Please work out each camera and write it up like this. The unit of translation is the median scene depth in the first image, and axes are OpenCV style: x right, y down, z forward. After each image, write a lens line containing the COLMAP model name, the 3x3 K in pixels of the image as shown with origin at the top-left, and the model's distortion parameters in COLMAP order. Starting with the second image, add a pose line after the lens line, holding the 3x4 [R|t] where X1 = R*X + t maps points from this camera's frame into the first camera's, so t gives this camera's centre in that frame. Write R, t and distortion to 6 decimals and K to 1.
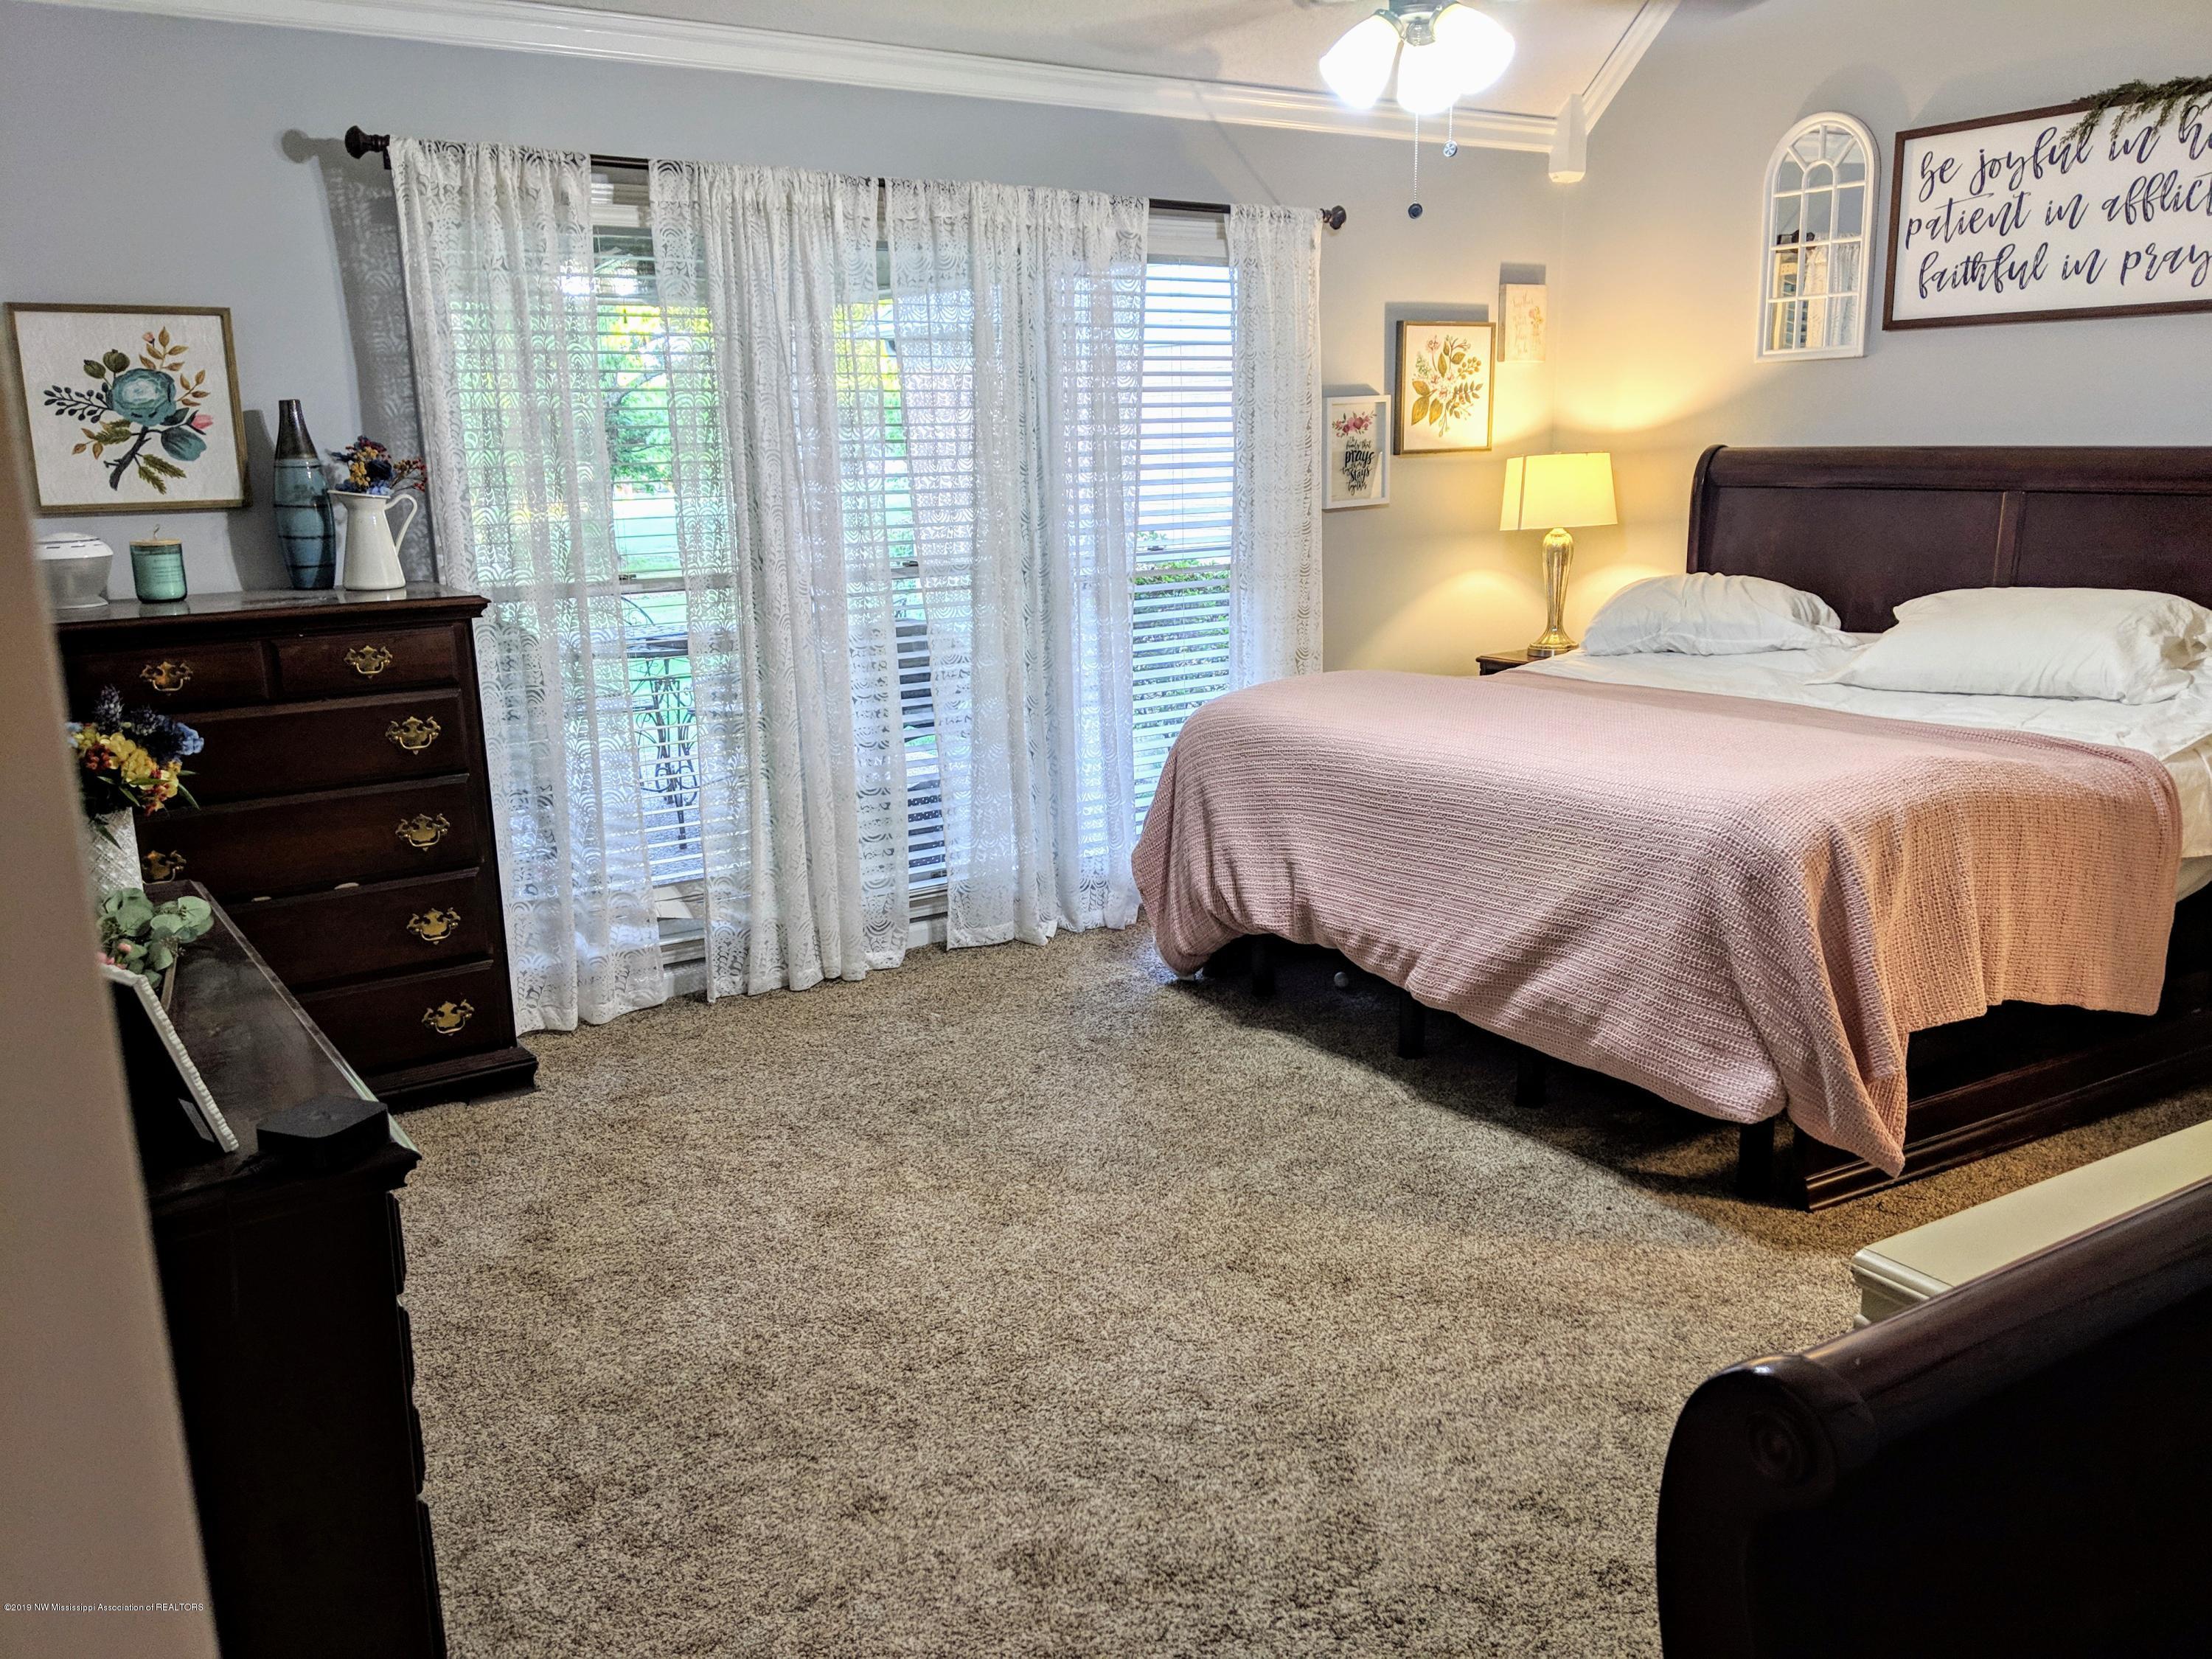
lens RADIAL K [[1786.6, 0, 1108.8], [0, 1786.6, 833.8], [0, 0, 1]] dist [-0.014270, 0.003992]
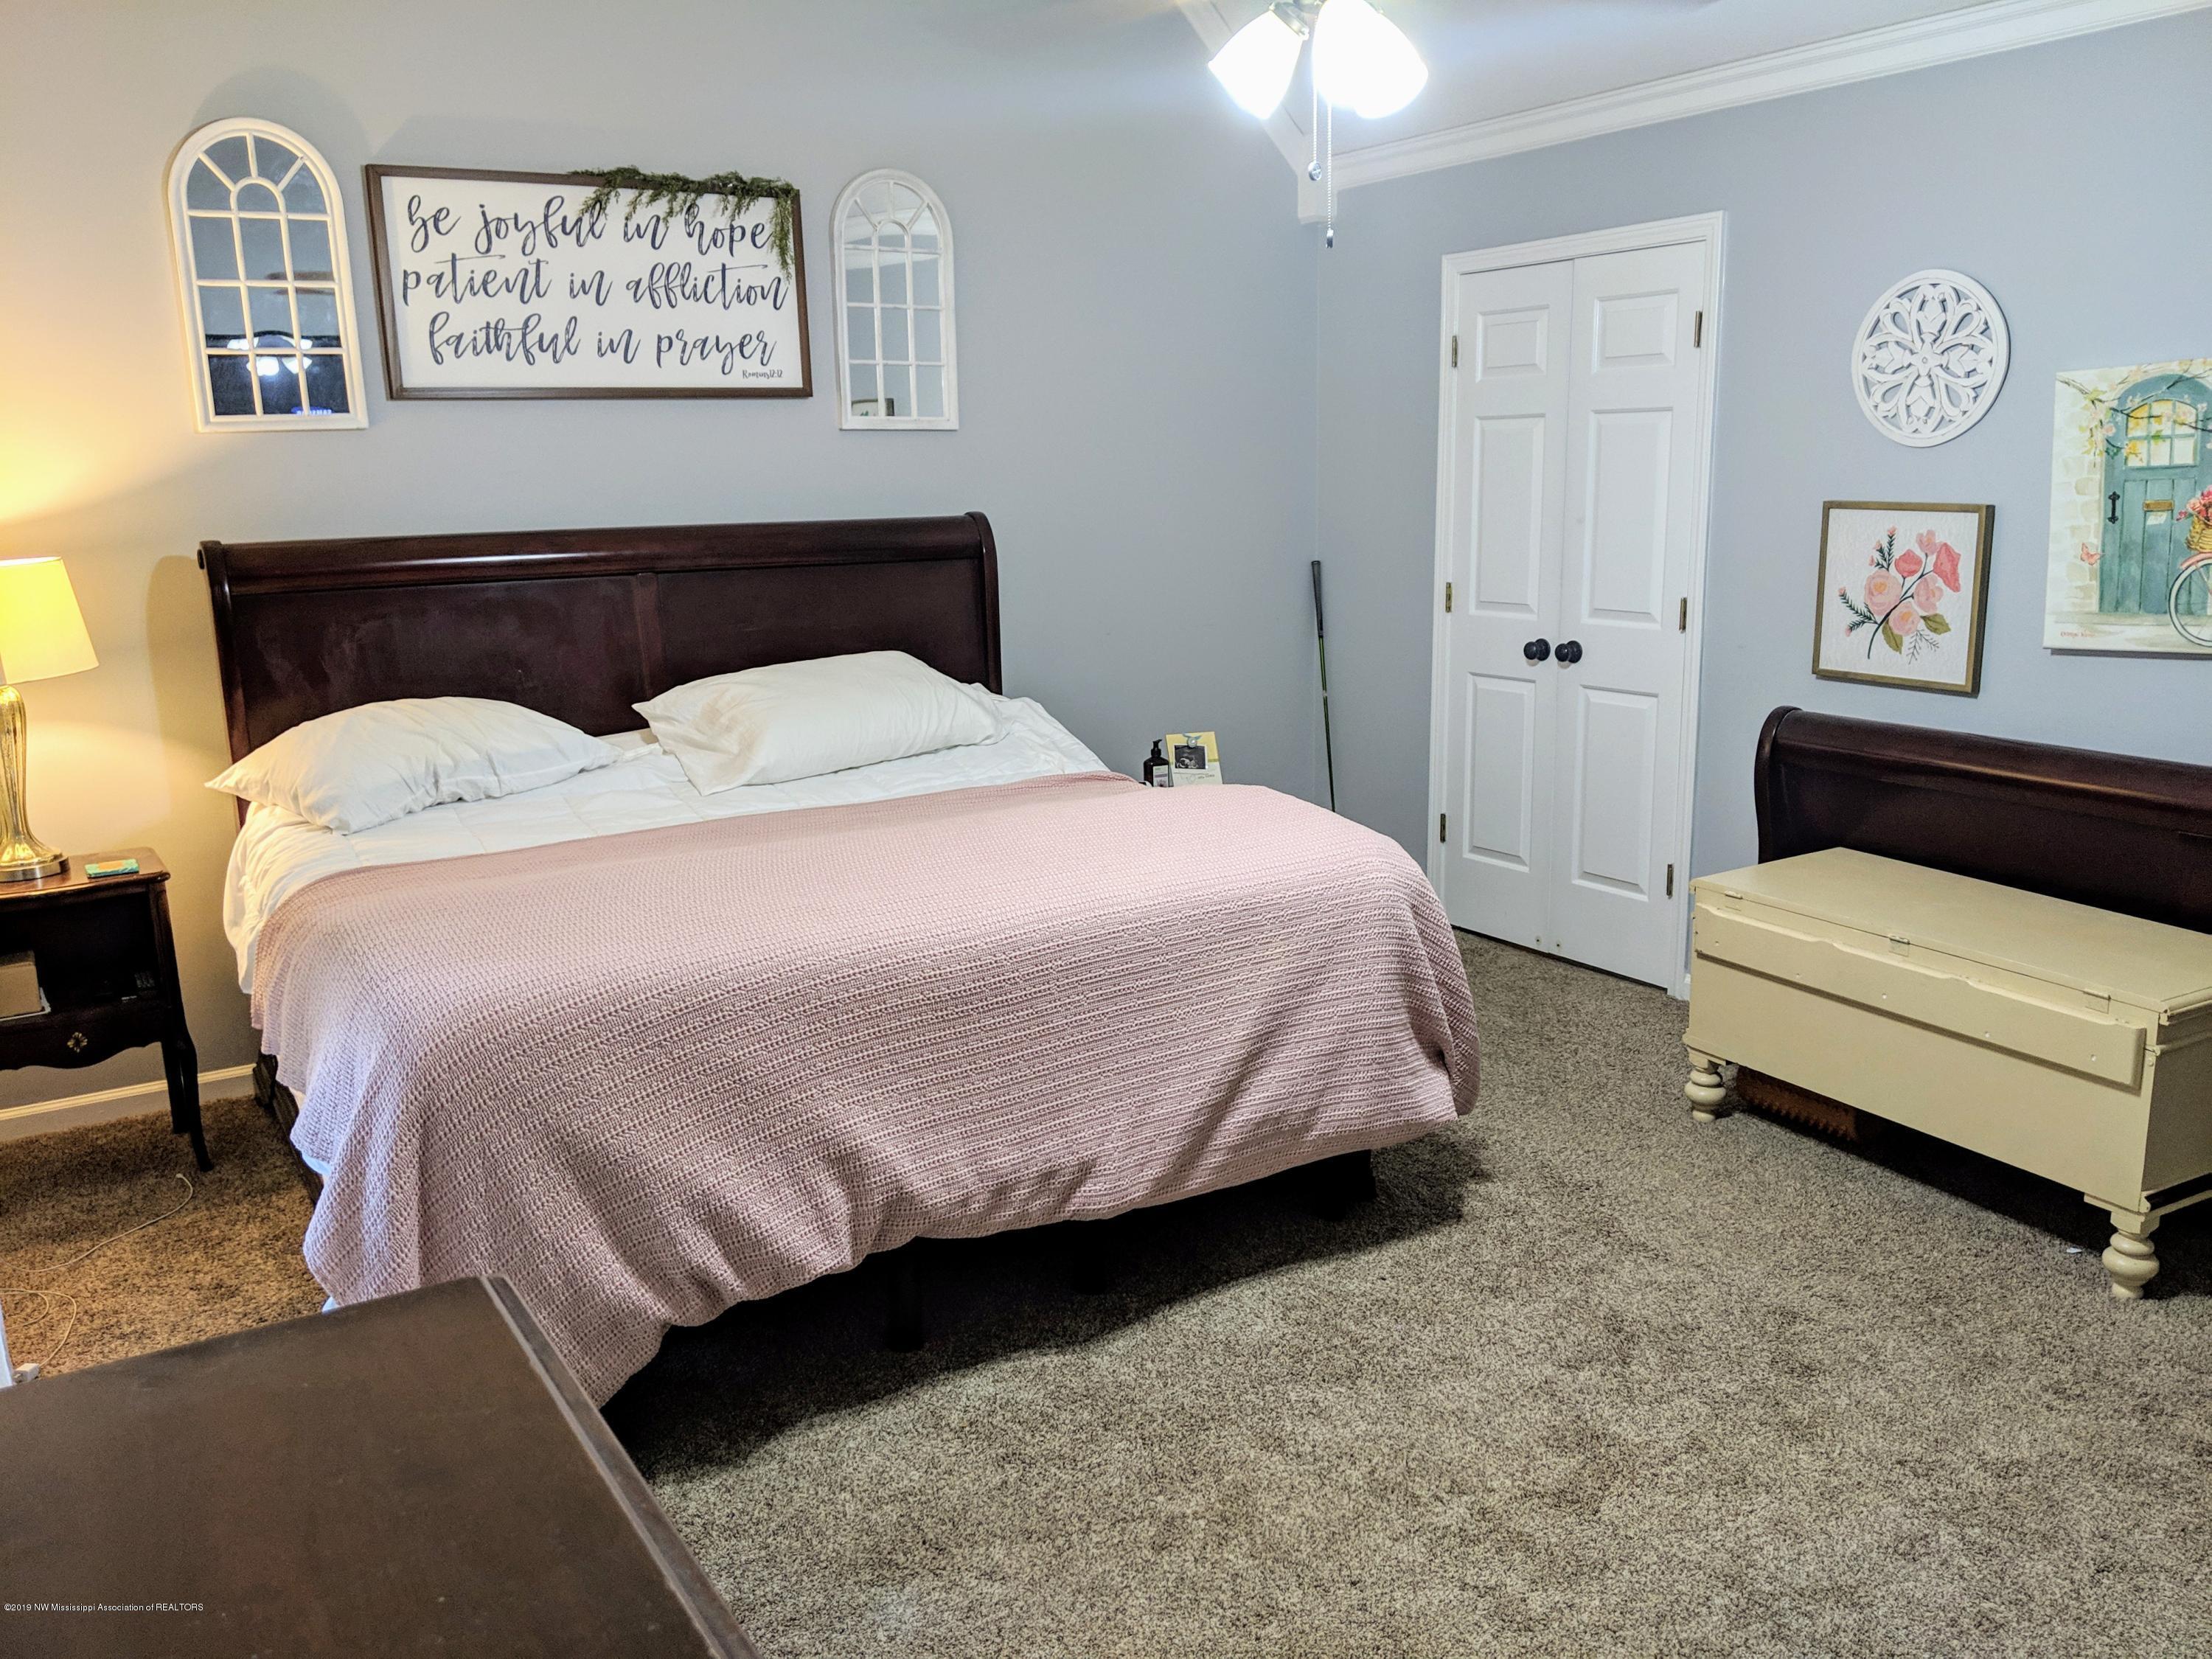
lens RADIAL K [[1786.6, 0, 1109.0], [0, 1786.6, 829.3], [0, 0, 1]] dist [-0.014270, 0.003992]
pose [[0.011147, -0.179914, 0.983619, -0.470351], [0.243802, 0.954483, 0.171822, -0.168854], [-0.969761, 0.237893, 0.054503, 0.754318]]
